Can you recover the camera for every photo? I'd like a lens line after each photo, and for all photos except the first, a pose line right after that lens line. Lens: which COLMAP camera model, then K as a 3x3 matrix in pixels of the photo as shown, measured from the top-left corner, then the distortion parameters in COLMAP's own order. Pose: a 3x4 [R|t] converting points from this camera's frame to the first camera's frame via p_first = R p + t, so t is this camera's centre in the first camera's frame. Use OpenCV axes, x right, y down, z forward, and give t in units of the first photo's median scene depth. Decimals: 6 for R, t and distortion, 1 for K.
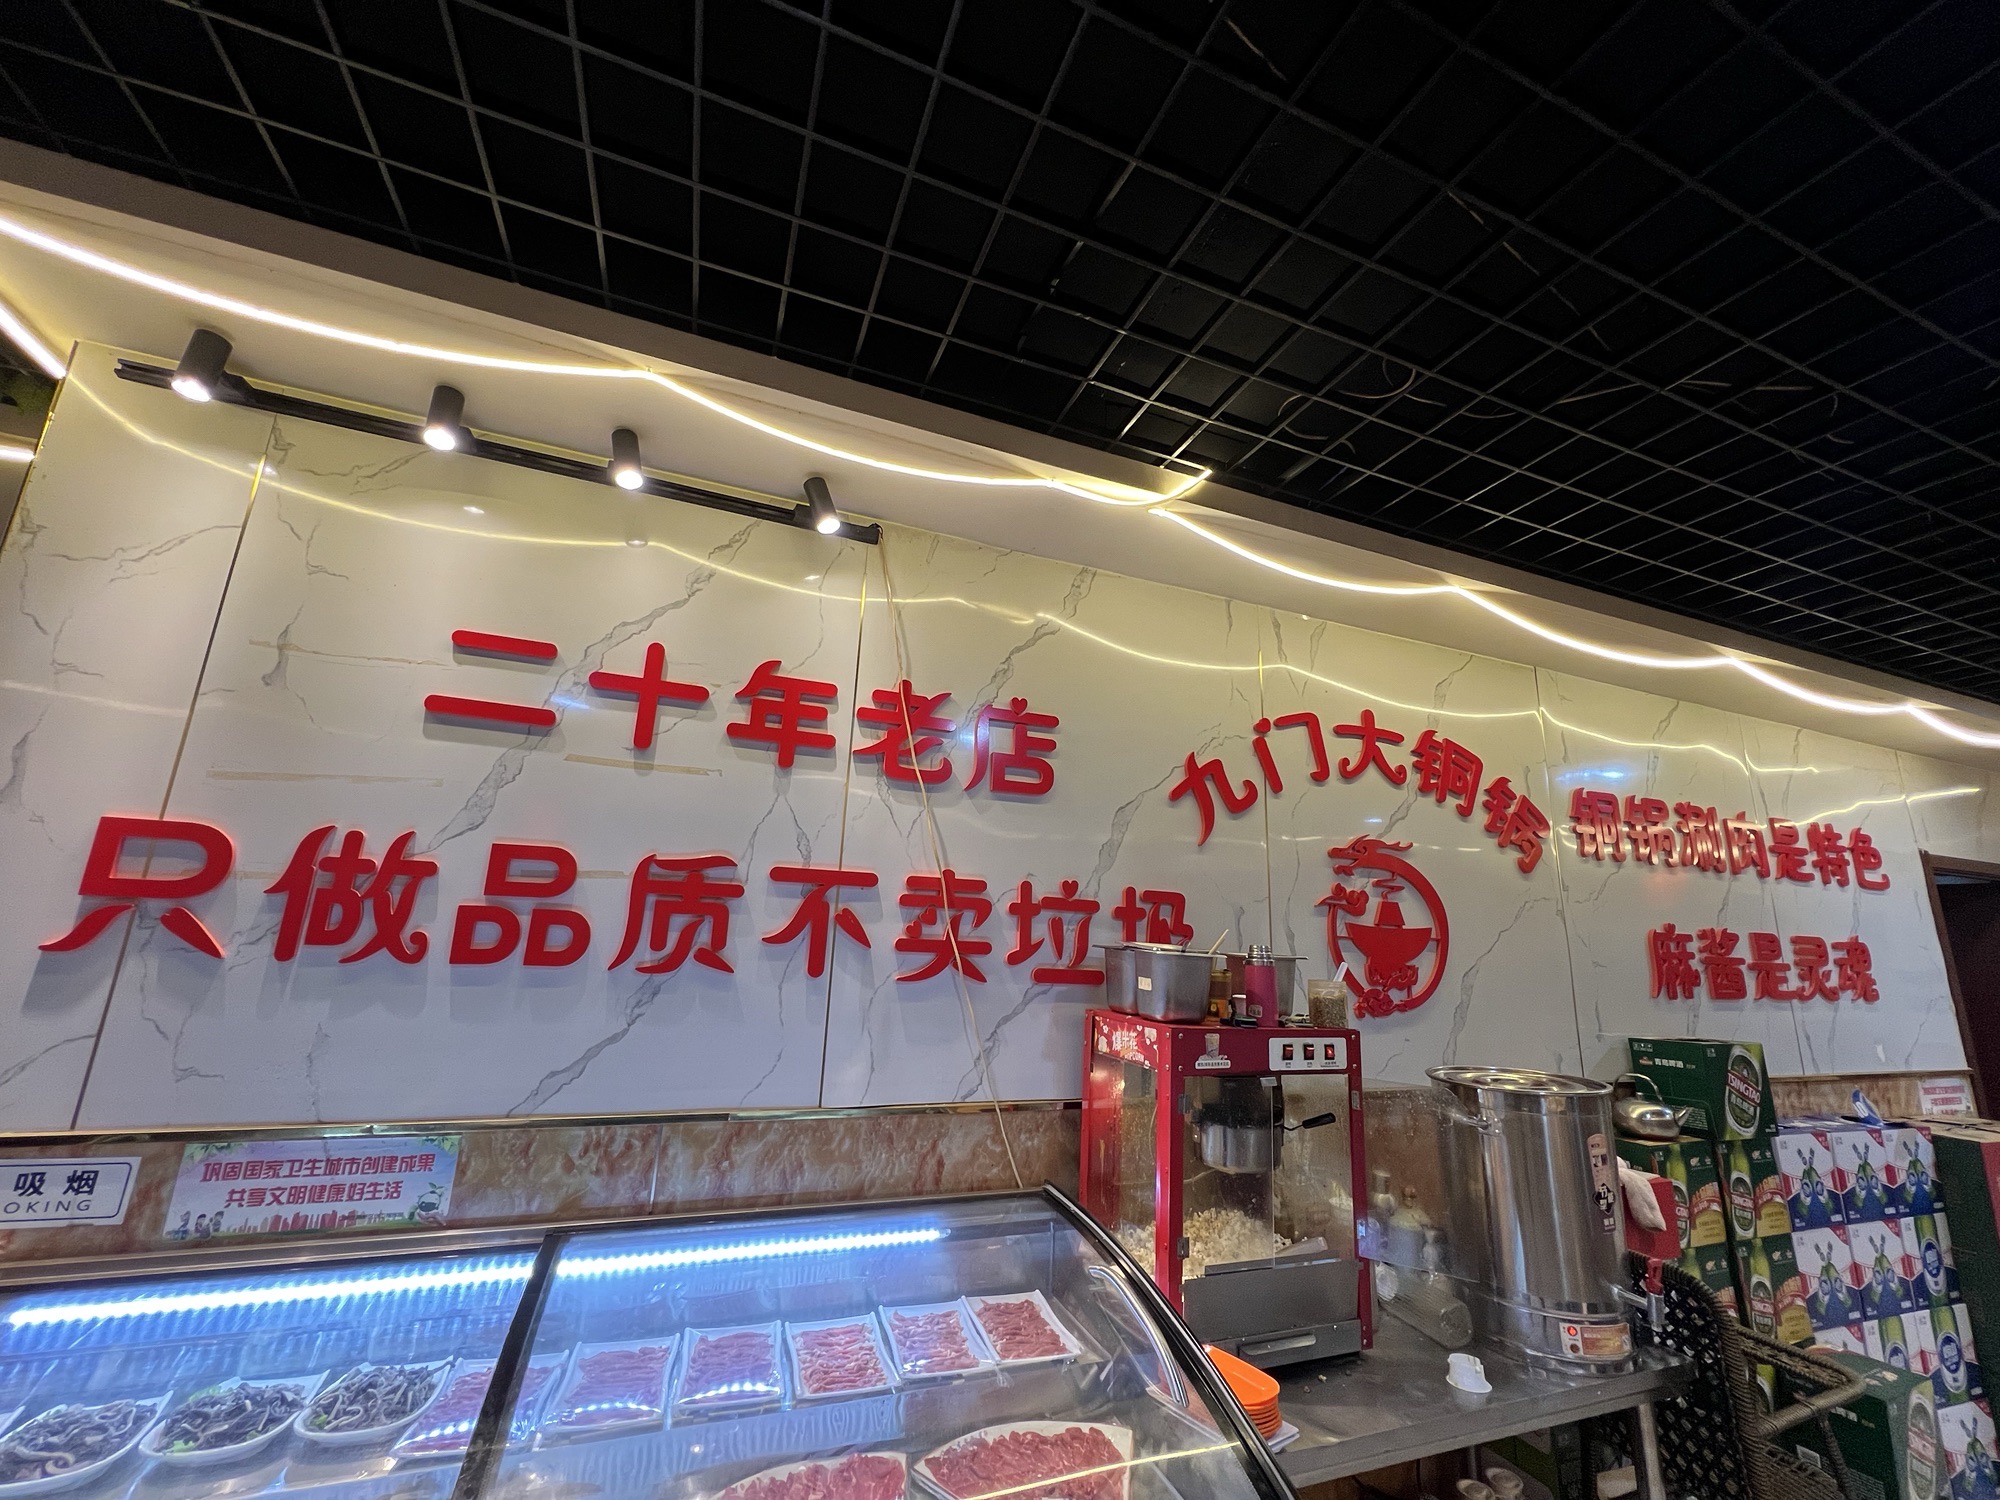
lens RADIAL K [[792.5, 0, 1001.3], [0, 792.5, 765.0], [0, 0, 1]] dist [-0.000962, 0.006783]
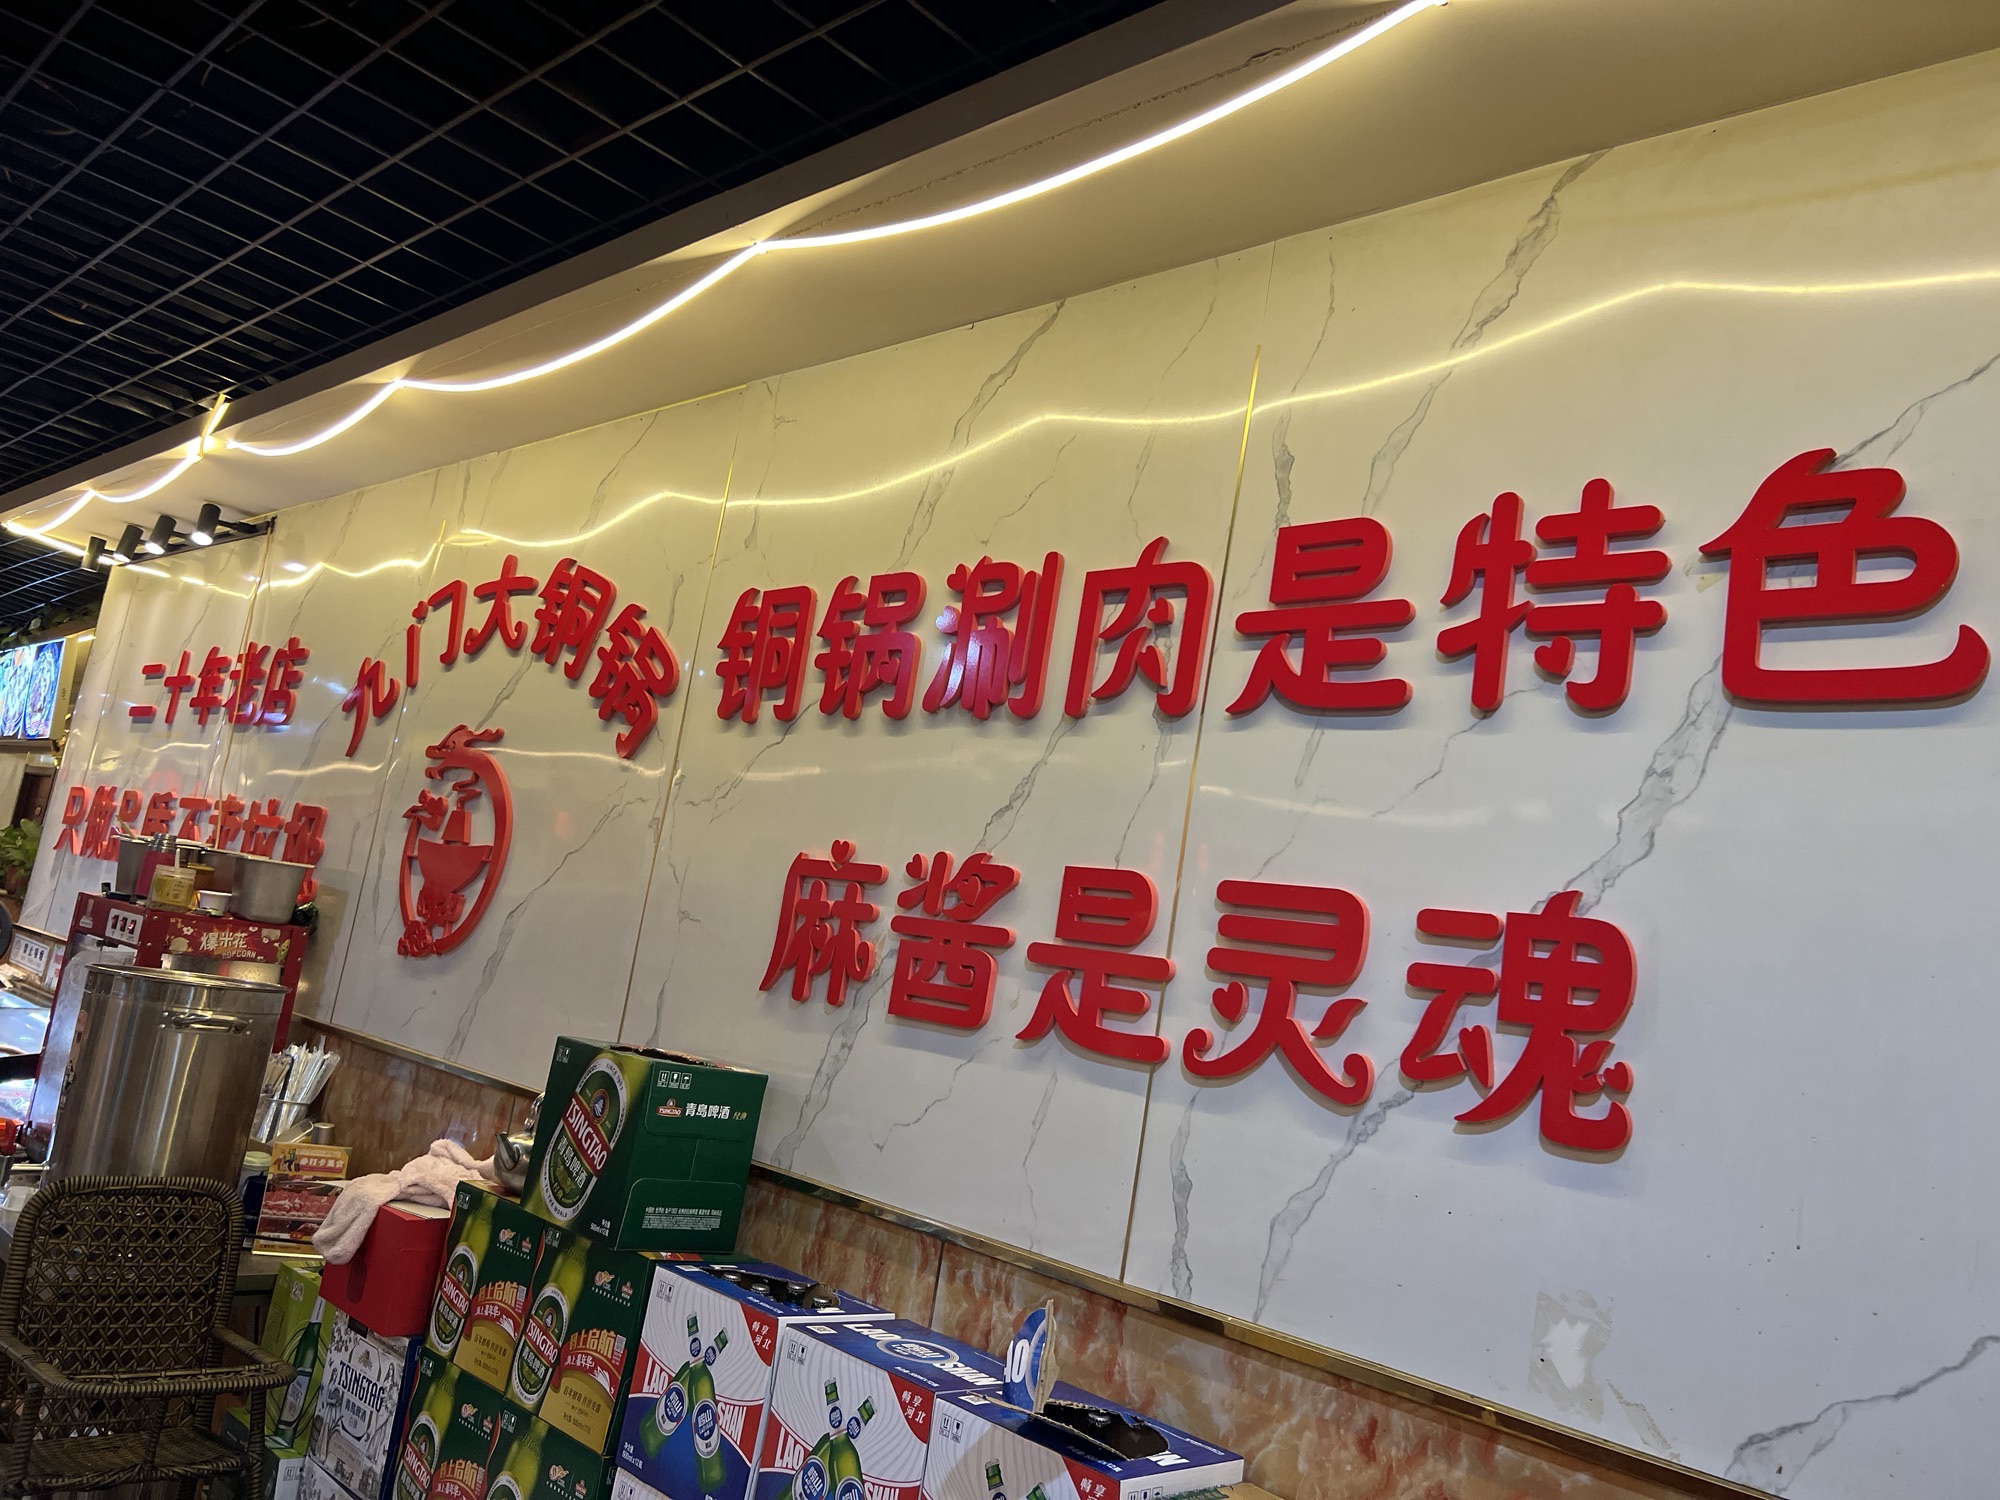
lens RADIAL K [[1505.8, 0, 1000.0], [0, 1505.8, 750.0], [0, 0, 1]] dist [0.120294, -0.256369]
pose [[0.415577, -0.110834, -0.902780, 1.851304], [0.063202, 0.993668, -0.092898, 0.260069], [0.907360, -0.018451, 0.419950, 0.804492]]
